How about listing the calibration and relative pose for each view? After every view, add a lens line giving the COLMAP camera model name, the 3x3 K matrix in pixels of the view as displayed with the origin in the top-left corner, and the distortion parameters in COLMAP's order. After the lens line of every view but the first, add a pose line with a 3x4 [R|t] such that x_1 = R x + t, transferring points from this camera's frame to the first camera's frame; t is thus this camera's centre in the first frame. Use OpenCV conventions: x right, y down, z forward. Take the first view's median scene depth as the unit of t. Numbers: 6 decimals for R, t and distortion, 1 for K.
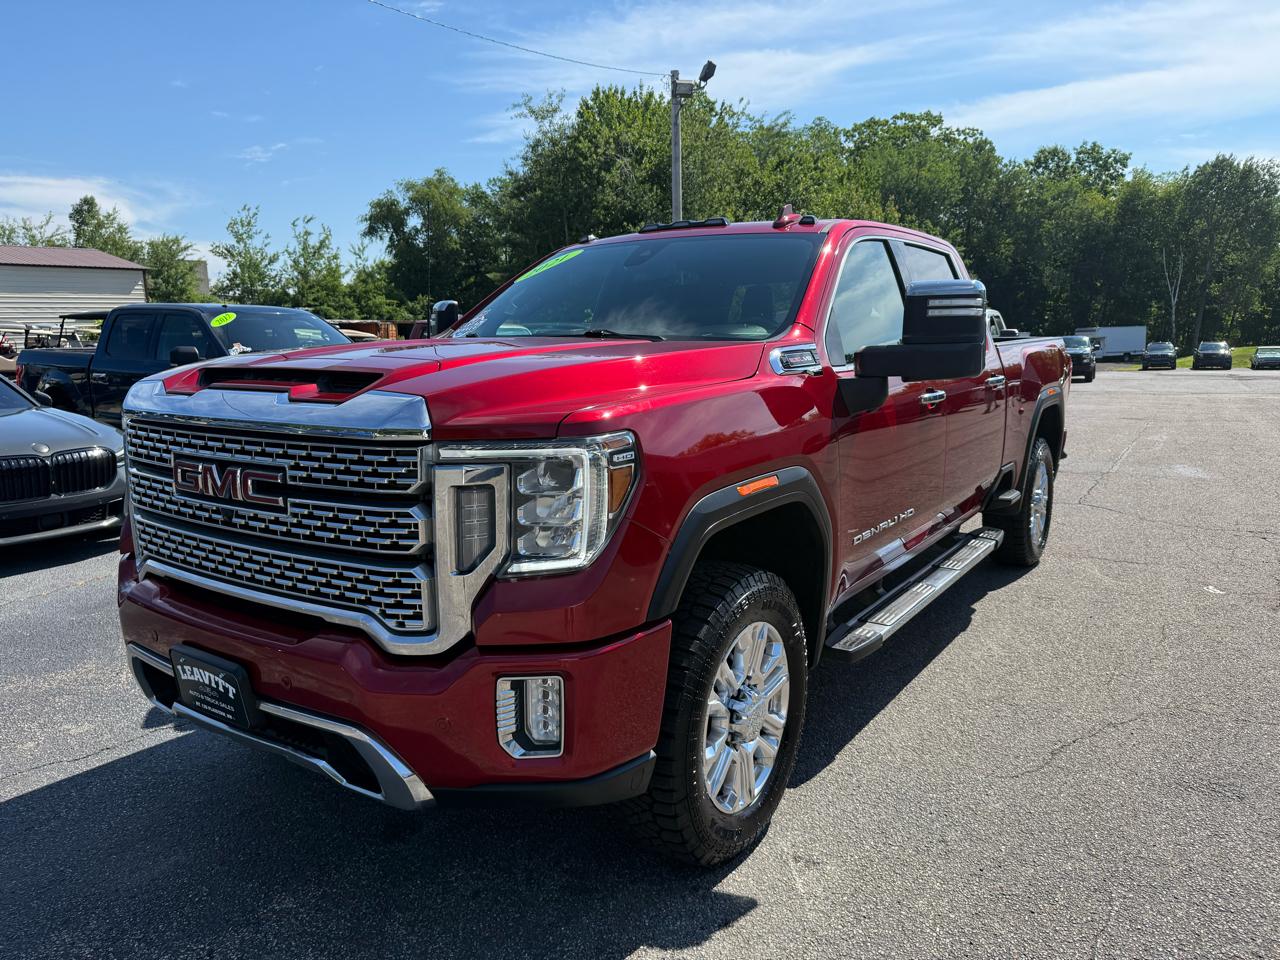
lens RADIAL K [[922.3, 0, 641.3], [0, 922.3, 480.9], [0, 0, 1]] dist [0.022344, -0.027900]
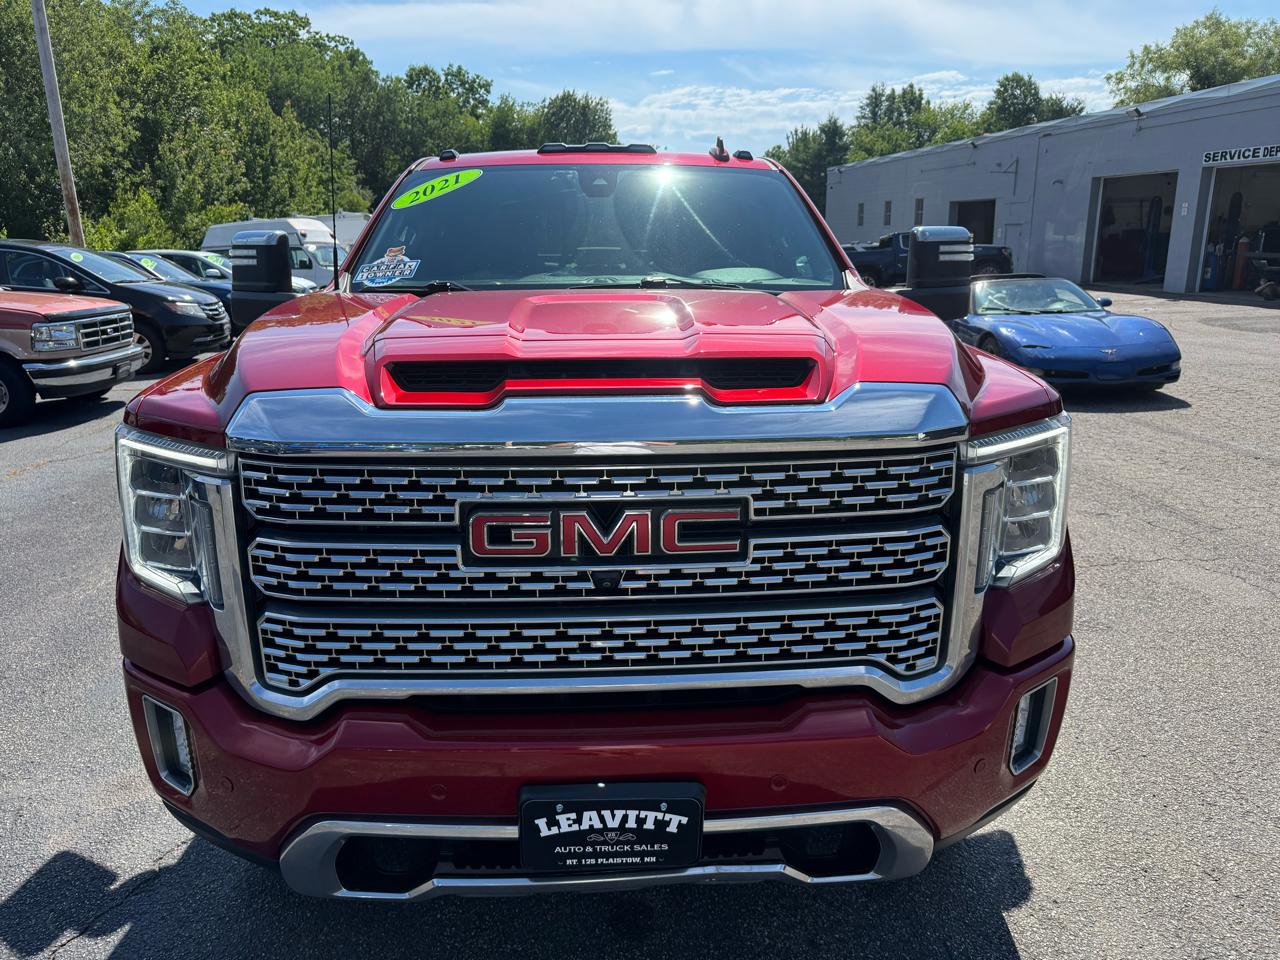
lens RADIAL K [[922.3, 0, 640.9], [0, 922.3, 471.8], [0, 0, 1]] dist [0.022344, -0.027900]
pose [[0.798177, -0.142578, 0.585307, -0.769175], [0.096056, 0.989280, 0.109993, -0.108309], [-0.594715, -0.031571, 0.803316, 0.418055]]
